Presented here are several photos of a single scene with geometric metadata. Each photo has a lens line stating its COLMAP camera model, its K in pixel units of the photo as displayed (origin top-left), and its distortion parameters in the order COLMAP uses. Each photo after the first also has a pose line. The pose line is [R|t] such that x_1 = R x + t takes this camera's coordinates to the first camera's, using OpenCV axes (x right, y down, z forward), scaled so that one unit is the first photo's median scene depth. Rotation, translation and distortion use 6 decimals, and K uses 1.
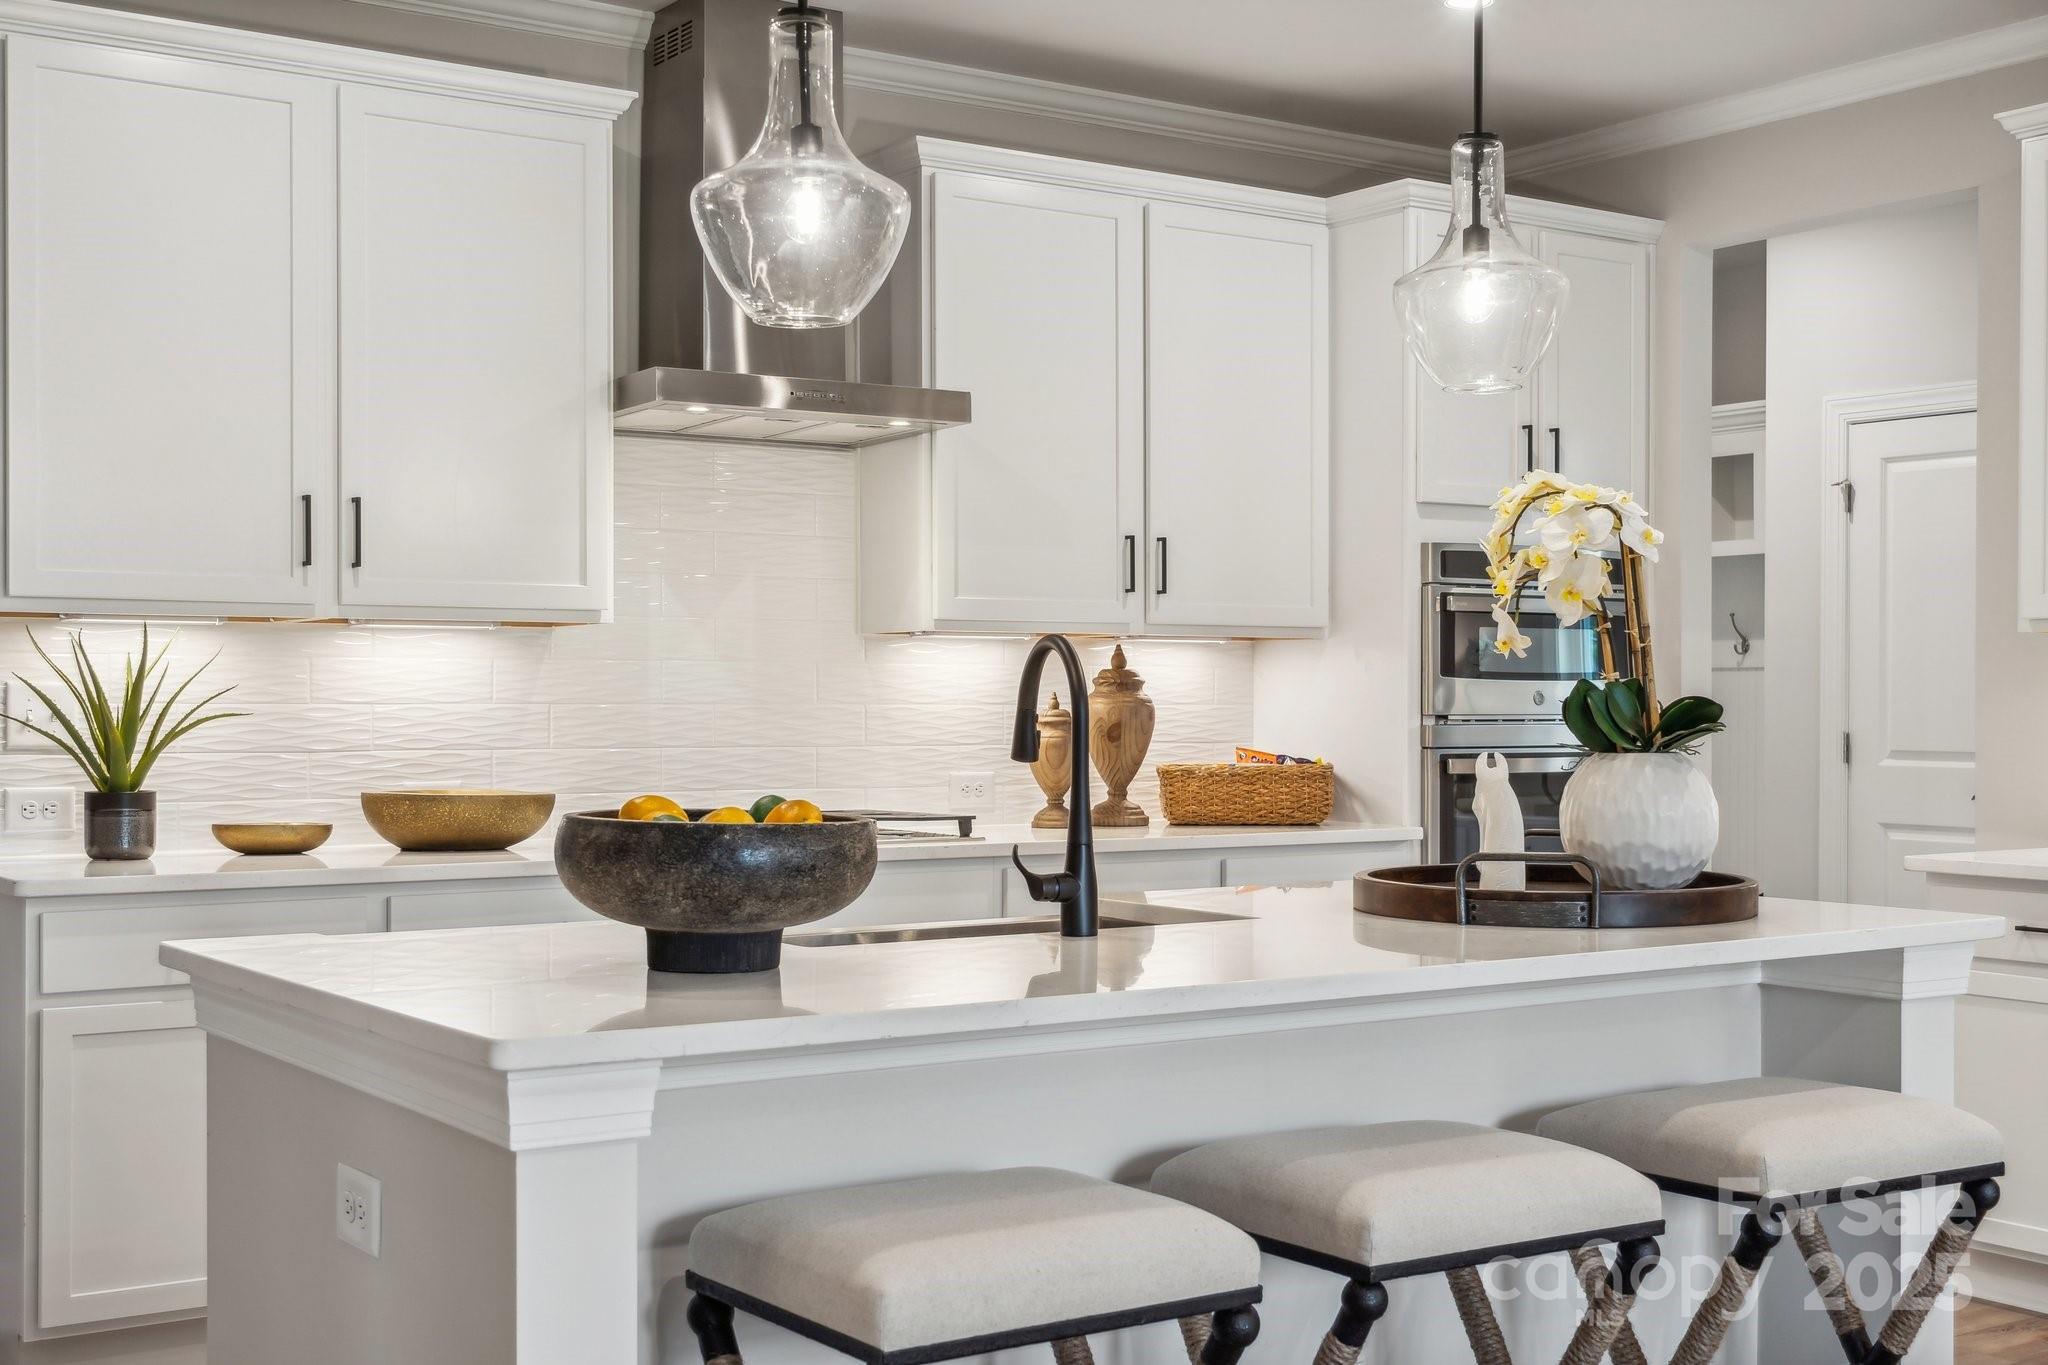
lens RADIAL K [[2473.9, 0, 1029.1], [0, 2473.9, 683.3], [0, 0, 1]] dist [0.025129, 0.000000]
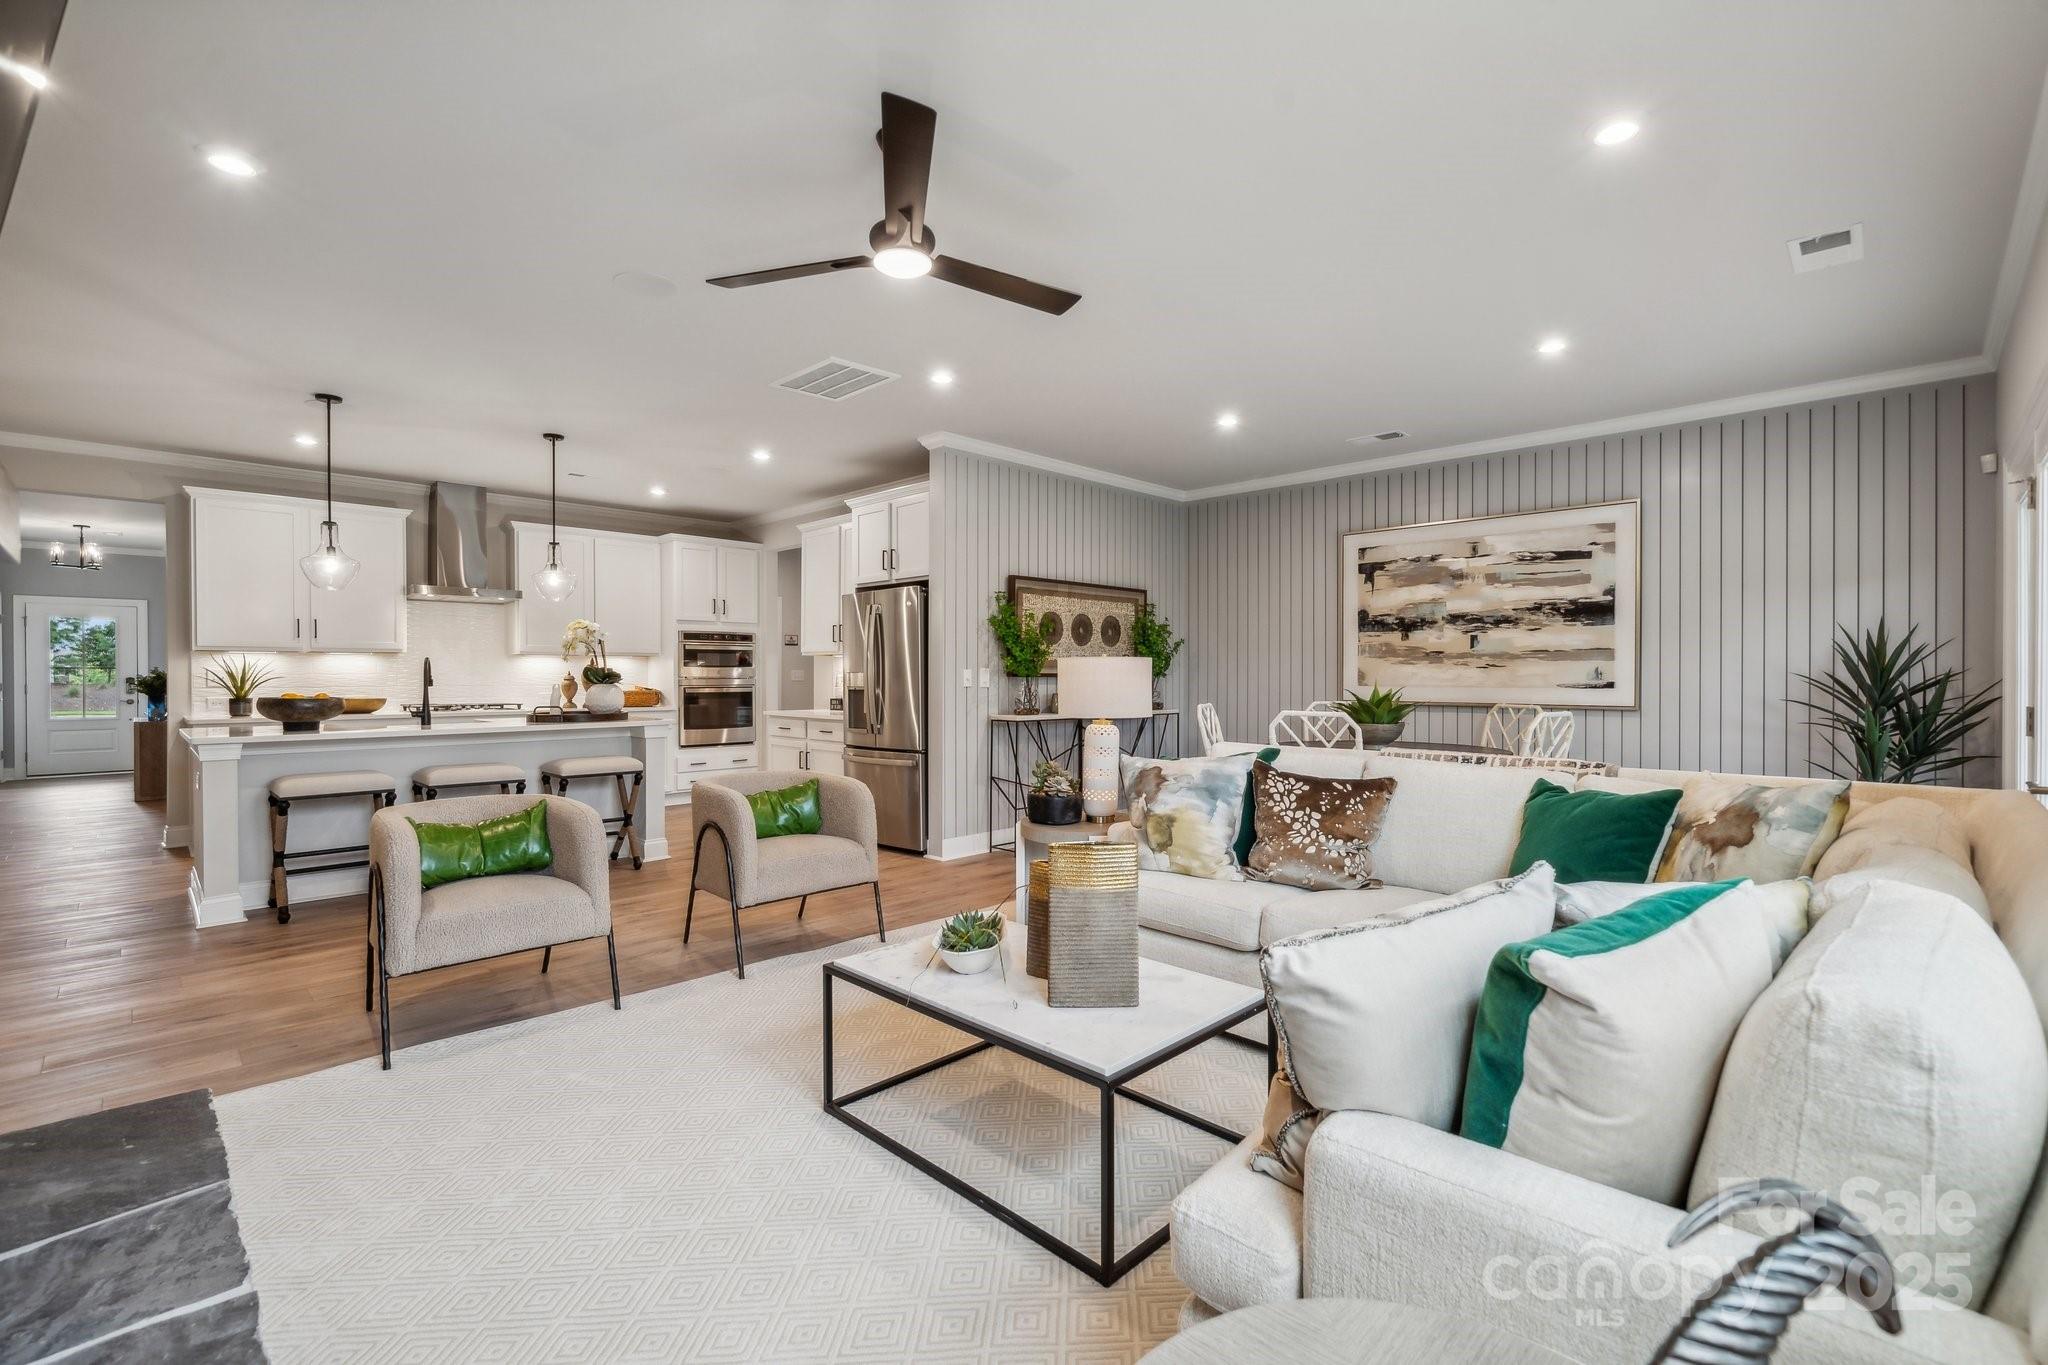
lens RADIAL K [[892.5, 0, 1030.1], [0, 892.5, 675.2], [0, 0, 1]] dist [-0.001084, -0.001801]
pose [[0.980980, -0.003598, 0.194074, 0.545393], [0.002264, 0.999972, 0.007096, 0.002552], [-0.194094, -0.006522, 0.980961, -0.549050]]
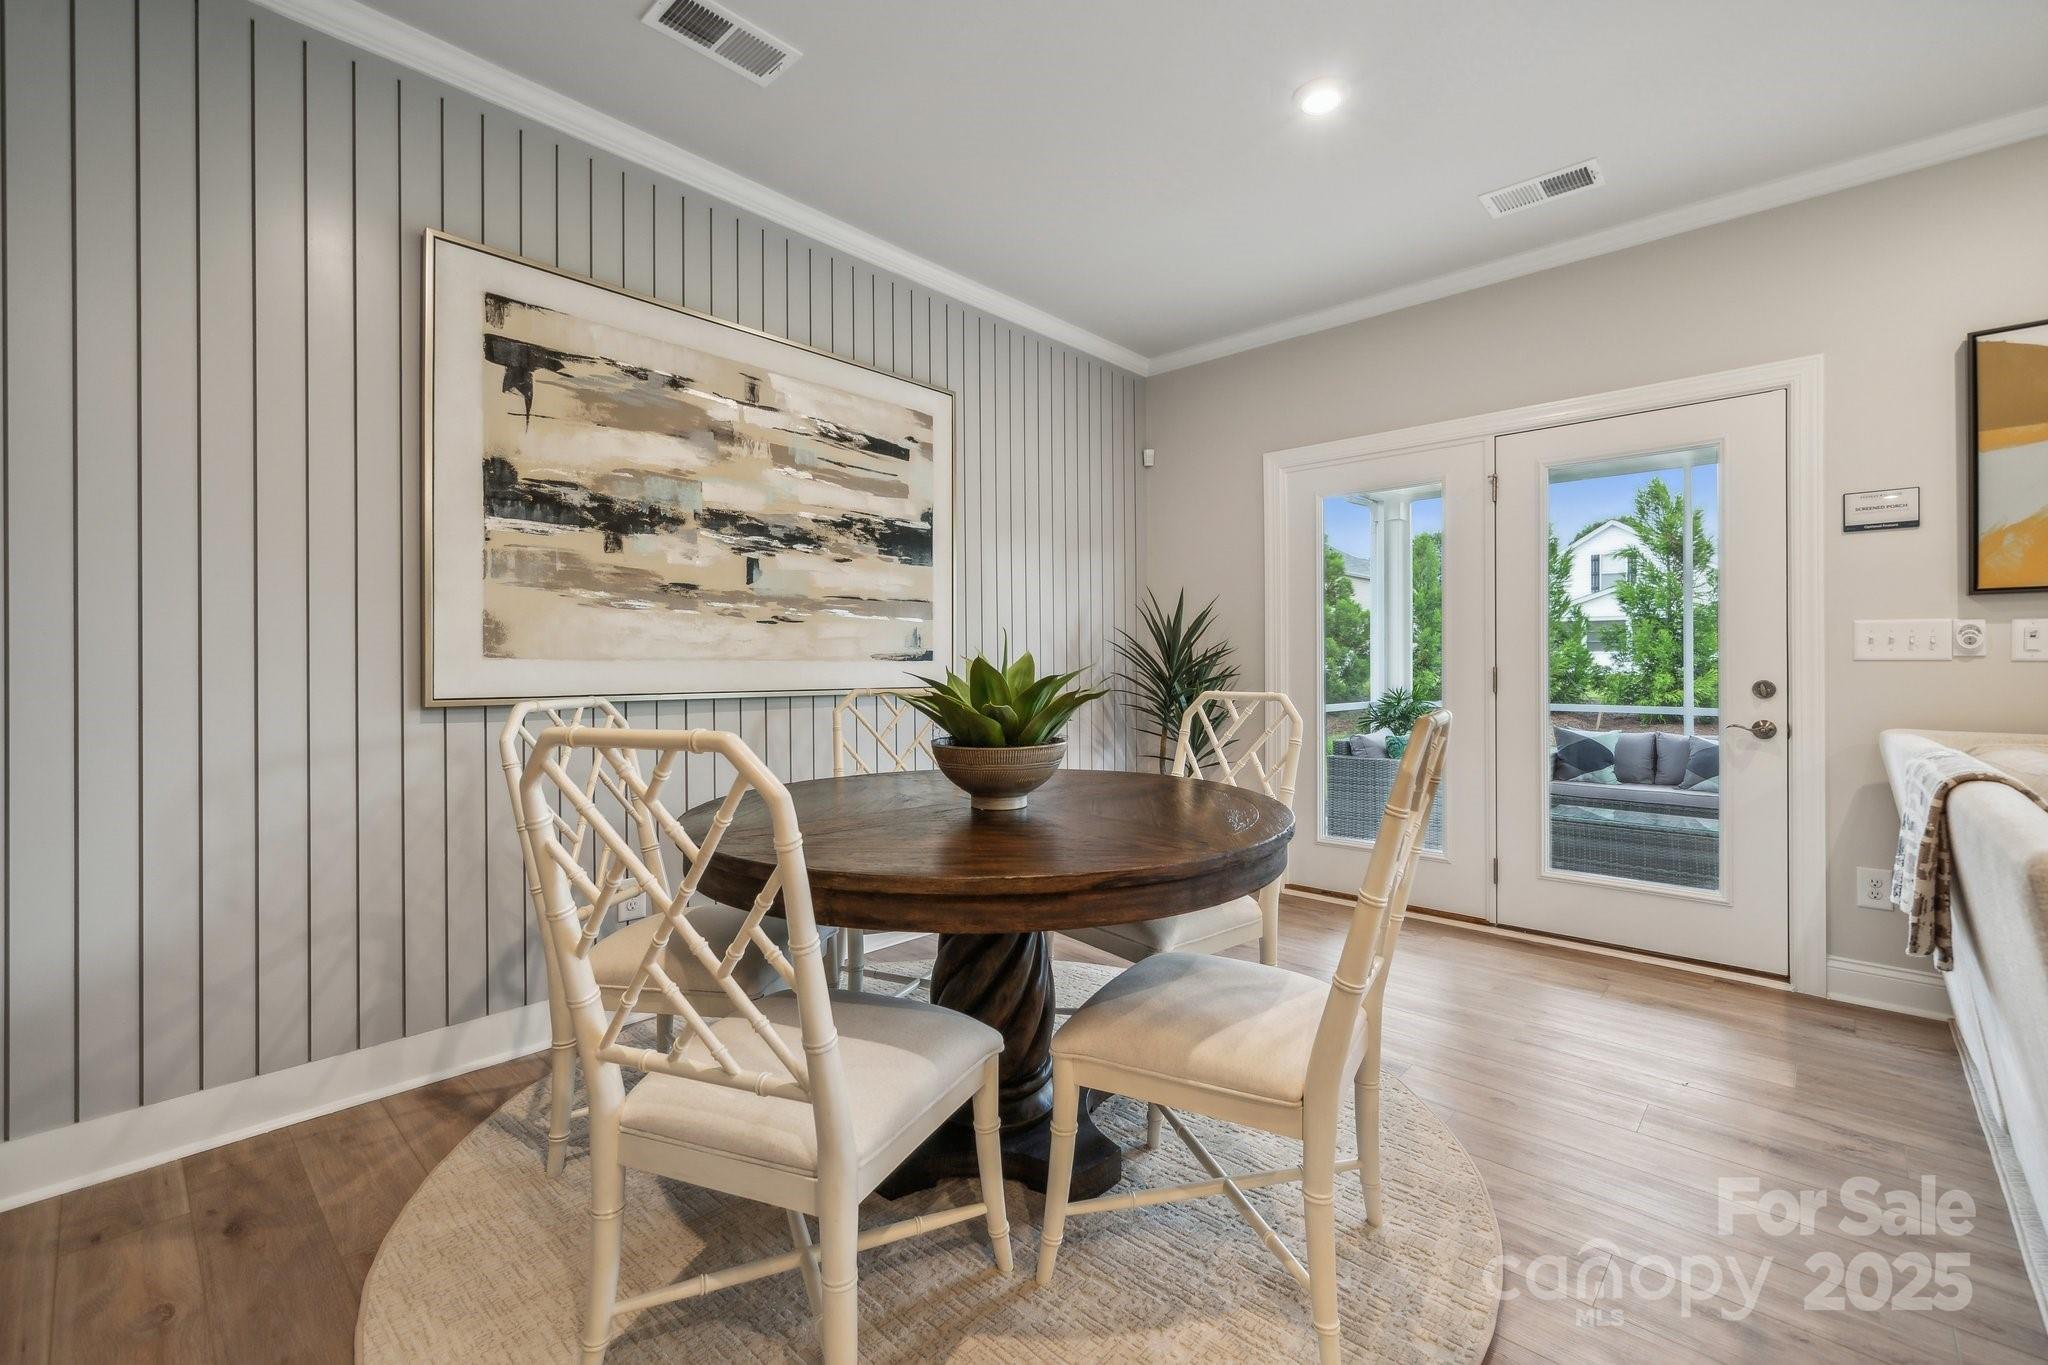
lens RADIAL K [[852.0, 0, 1034.3], [0, 852.0, 668.6], [0, 0, 1]] dist [-0.005674, 0.002040]
pose [[-0.221780, -0.007768, 0.975066, 0.760446], [-0.006384, 0.999958, 0.006515, 0.031278], [-0.975076, -0.004780, -0.221820, 0.510912]]
